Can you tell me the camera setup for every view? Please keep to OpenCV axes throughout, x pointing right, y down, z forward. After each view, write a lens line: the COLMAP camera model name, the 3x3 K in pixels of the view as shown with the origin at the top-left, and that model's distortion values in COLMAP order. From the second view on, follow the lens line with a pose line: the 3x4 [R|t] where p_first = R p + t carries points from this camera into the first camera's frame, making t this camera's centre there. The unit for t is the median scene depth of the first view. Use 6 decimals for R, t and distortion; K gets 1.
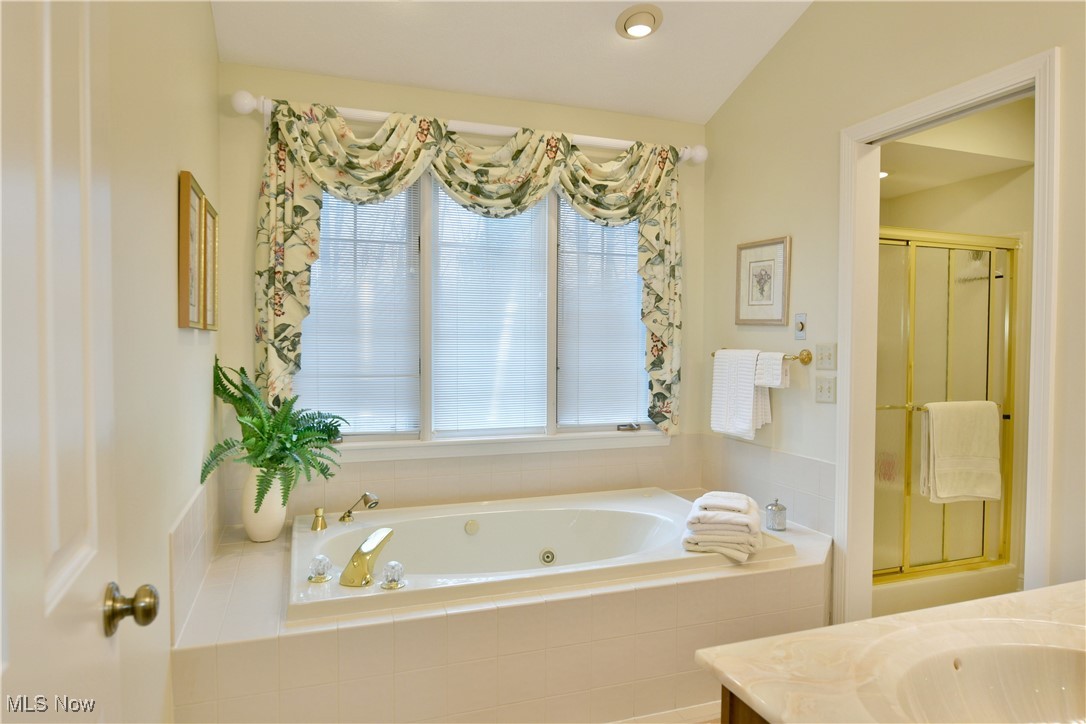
lens RADIAL K [[678.9, 0, 543.8], [0, 678.9, 364.0], [0, 0, 1]] dist [-0.010784, -0.003048]
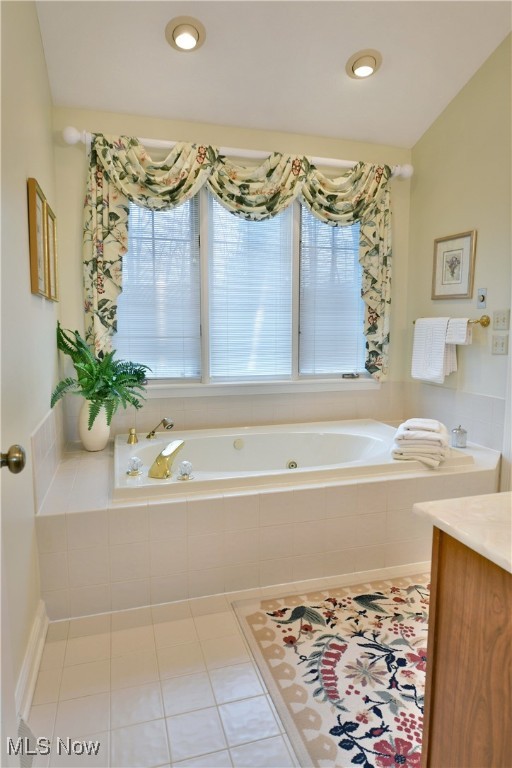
lens RADIAL K [[480.1, 0, 257.4], [0, 480.1, 383.6], [0, 0, 1]] dist [-0.010784, -0.003048]
pose [[0.998292, 0.002078, -0.058378, -0.009570], [0.002777, 0.996549, 0.082956, 0.033738], [0.058349, -0.082976, 0.994842, 0.017302]]
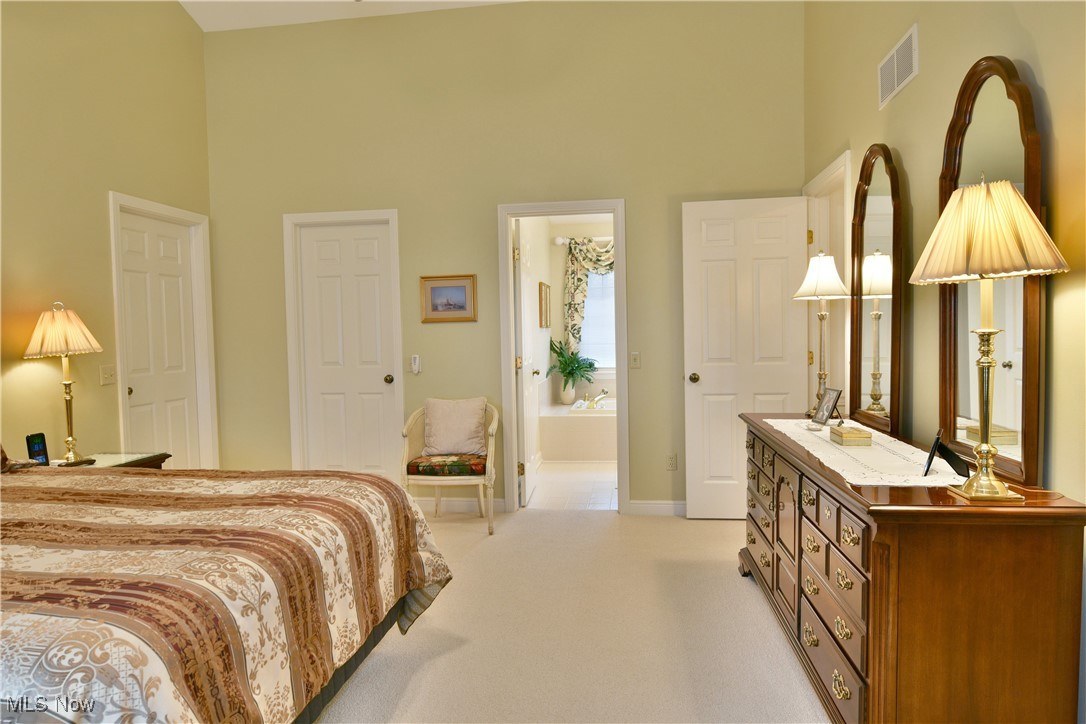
lens RADIAL K [[684.9, 0, 541.6], [0, 684.9, 367.0], [0, 0, 1]] dist [-0.010697, -0.005820]
pose [[0.887362, 0.003493, -0.461061, 0.716890], [0.010525, 0.999557, 0.027830, 0.032007], [0.460954, -0.029548, 0.886932, -1.393556]]
